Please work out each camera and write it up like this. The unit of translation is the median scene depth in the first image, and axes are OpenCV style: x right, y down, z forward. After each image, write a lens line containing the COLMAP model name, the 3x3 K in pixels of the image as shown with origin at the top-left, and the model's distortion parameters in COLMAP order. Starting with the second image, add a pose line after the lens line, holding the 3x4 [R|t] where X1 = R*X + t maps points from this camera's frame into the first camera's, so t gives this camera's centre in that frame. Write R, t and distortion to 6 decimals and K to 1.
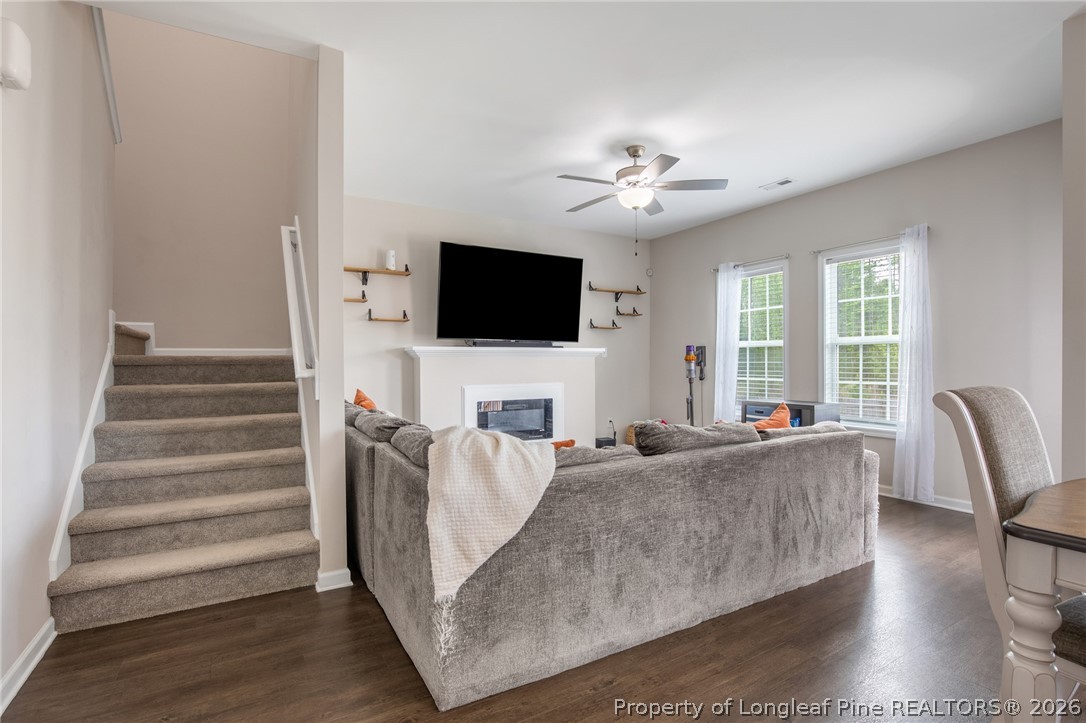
lens RADIAL K [[521.0, 0, 544.7], [0, 521.0, 366.1], [0, 0, 1]] dist [-0.030146, 0.001050]
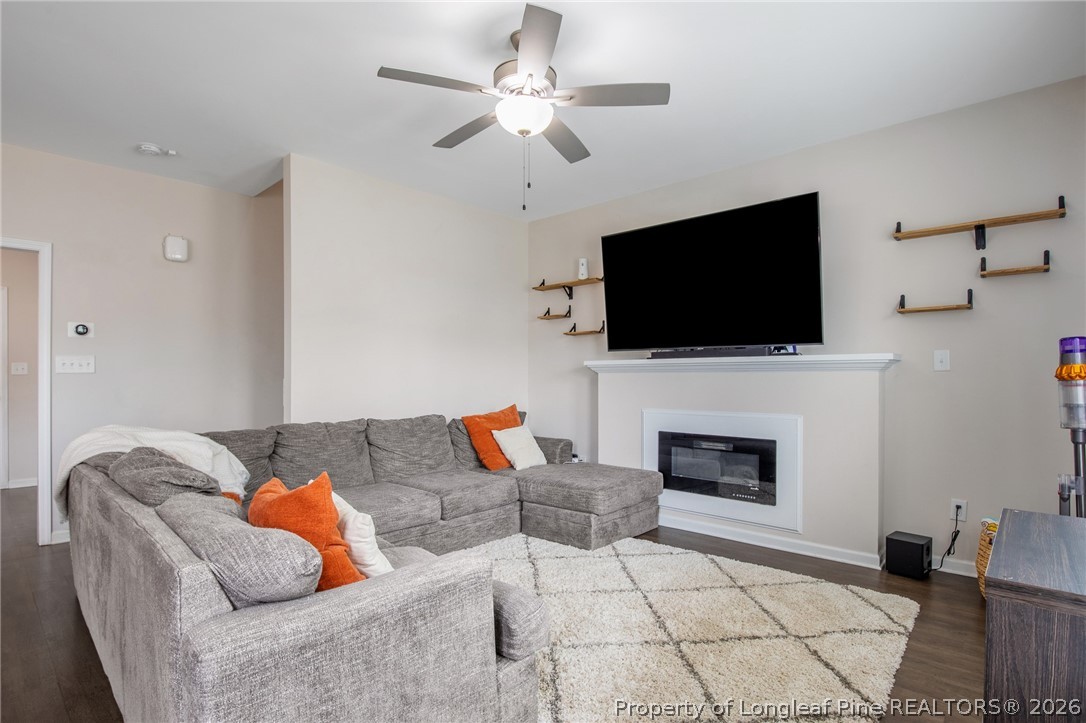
lens RADIAL K [[542.3, 0, 547.2], [0, 542.3, 374.5], [0, 0, 1]] dist [-0.030844, -0.000264]
pose [[0.293841, 0.002708, -0.955851, 0.855667], [-0.004471, 0.999989, 0.001458, -0.021475], [0.955844, 0.003845, 0.293850, 0.908425]]
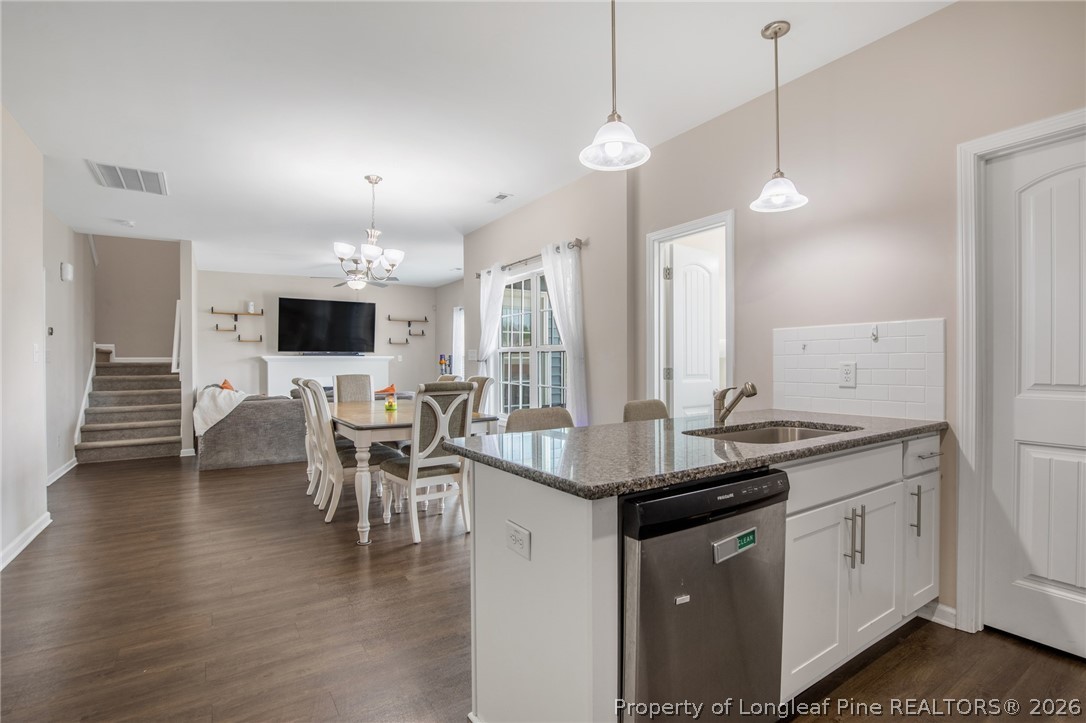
lens RADIAL K [[511.8, 0, 542.0], [0, 511.8, 372.5], [0, 0, 1]] dist [-0.028021, 0.000350]
pose [[0.998822, 0.001975, 0.048478, 0.860871], [-0.002702, 0.999885, 0.014945, -0.012976], [-0.048443, -0.015058, 0.998712, -1.103160]]
